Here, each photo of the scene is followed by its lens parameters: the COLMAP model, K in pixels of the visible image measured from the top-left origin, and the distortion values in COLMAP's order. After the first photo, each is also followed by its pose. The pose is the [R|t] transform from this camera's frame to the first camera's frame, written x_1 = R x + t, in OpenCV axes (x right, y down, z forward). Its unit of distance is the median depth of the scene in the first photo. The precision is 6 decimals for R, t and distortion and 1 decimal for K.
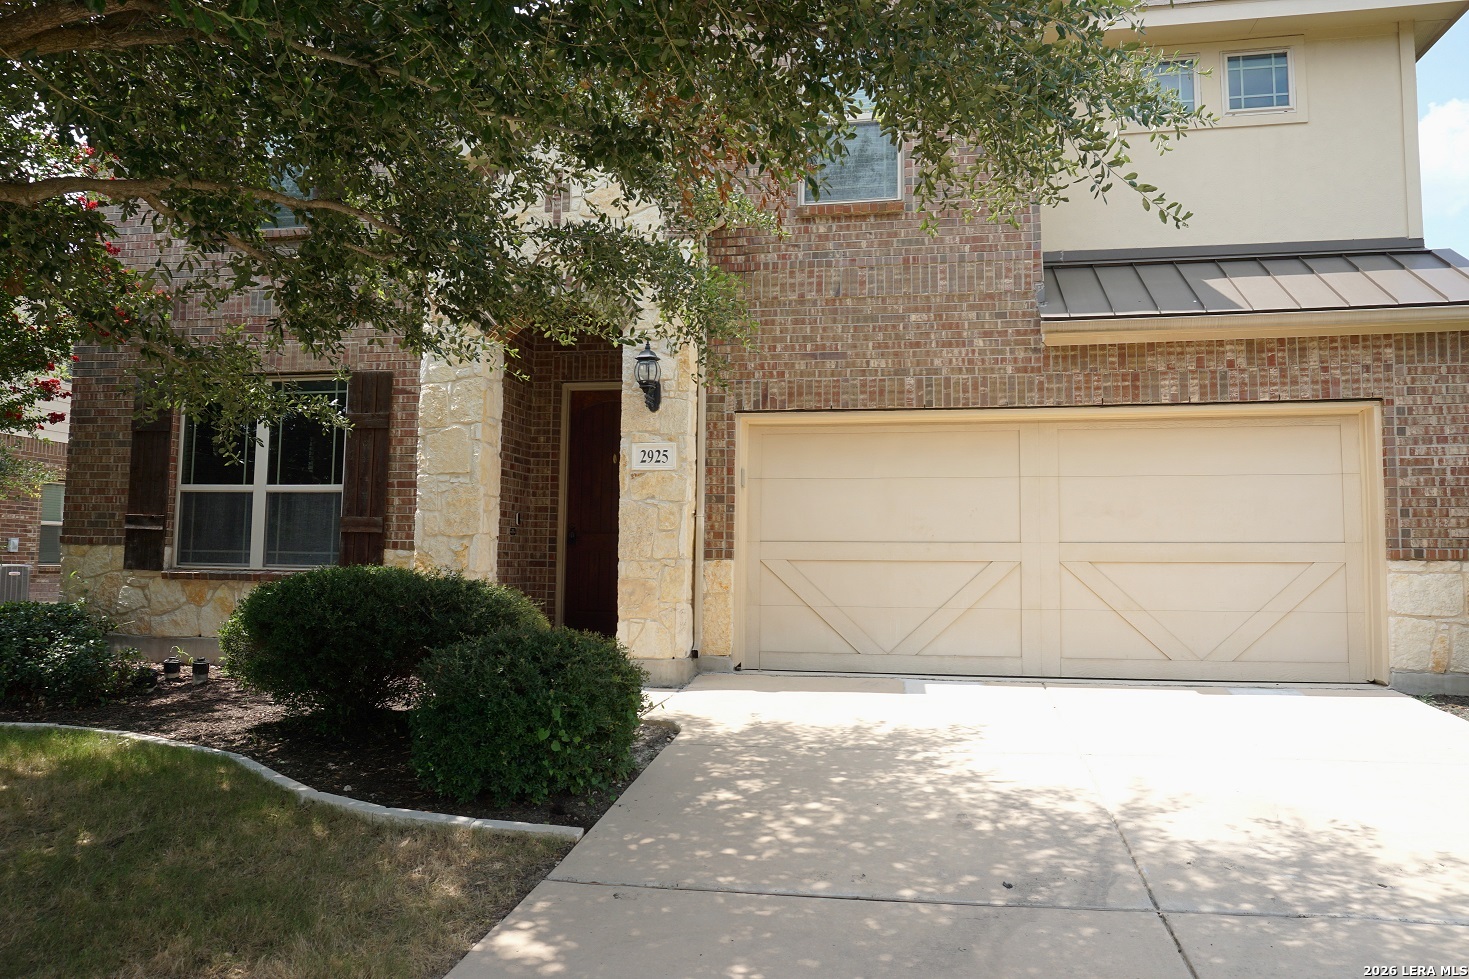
lens RADIAL K [[984.6, 0, 729.9], [0, 984.6, 473.9], [0, 0, 1]] dist [-0.049957, 0.027037]
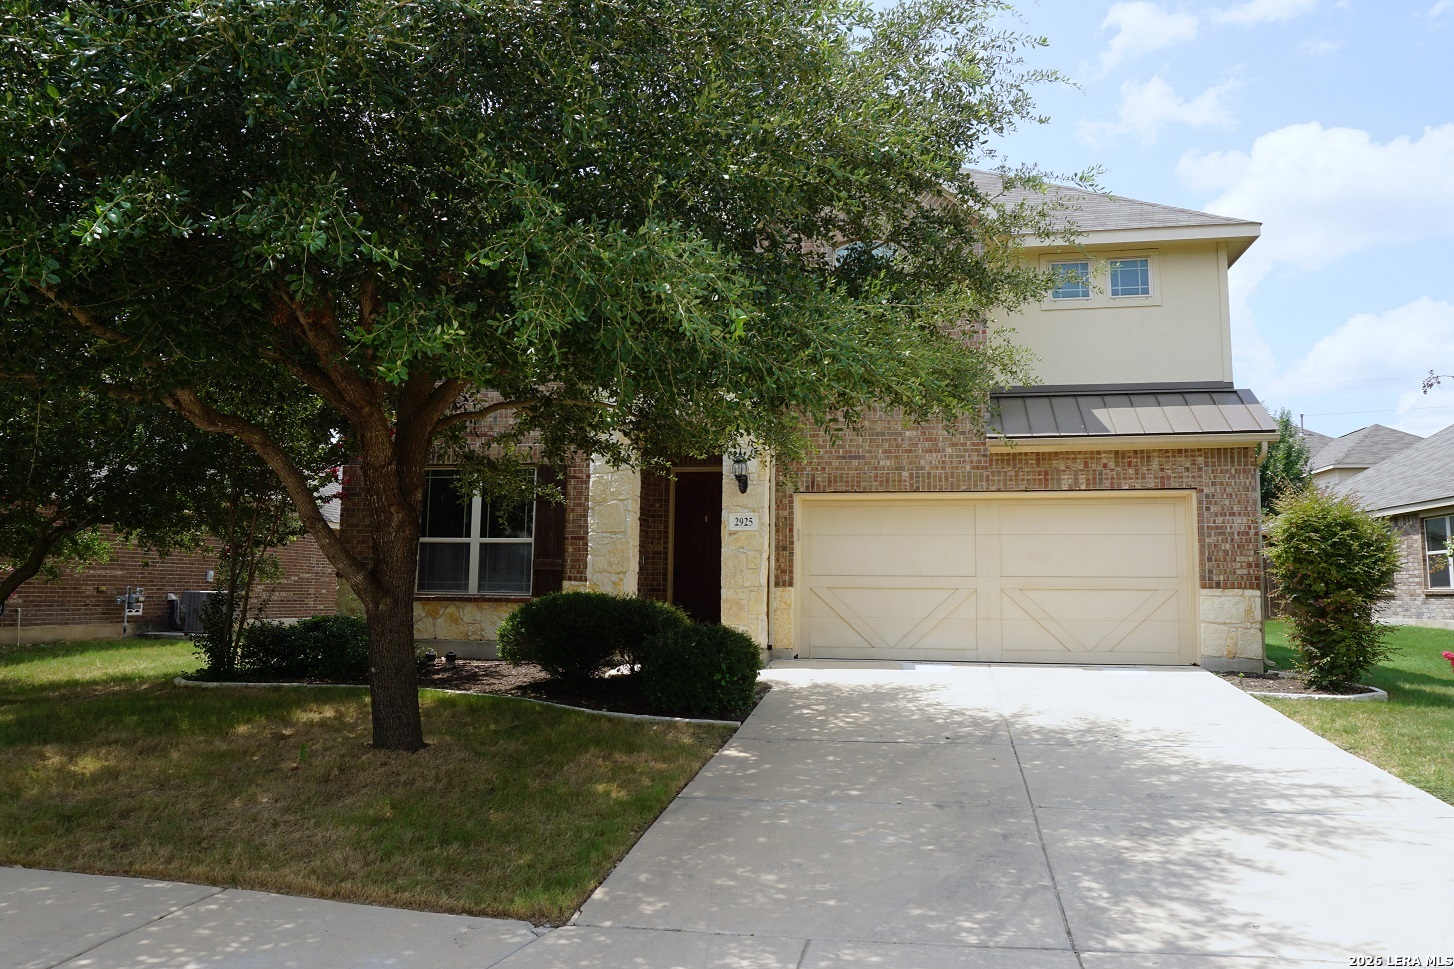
lens RADIAL K [[974.6, 0, 730.6], [0, 974.6, 471.4], [0, 0, 1]] dist [-0.049957, 0.027037]
pose [[0.999985, 0.000364, -0.005386, -0.090786], [-0.000532, 0.999514, -0.031175, -0.051003], [0.005372, 0.031177, 0.999499, -0.574225]]
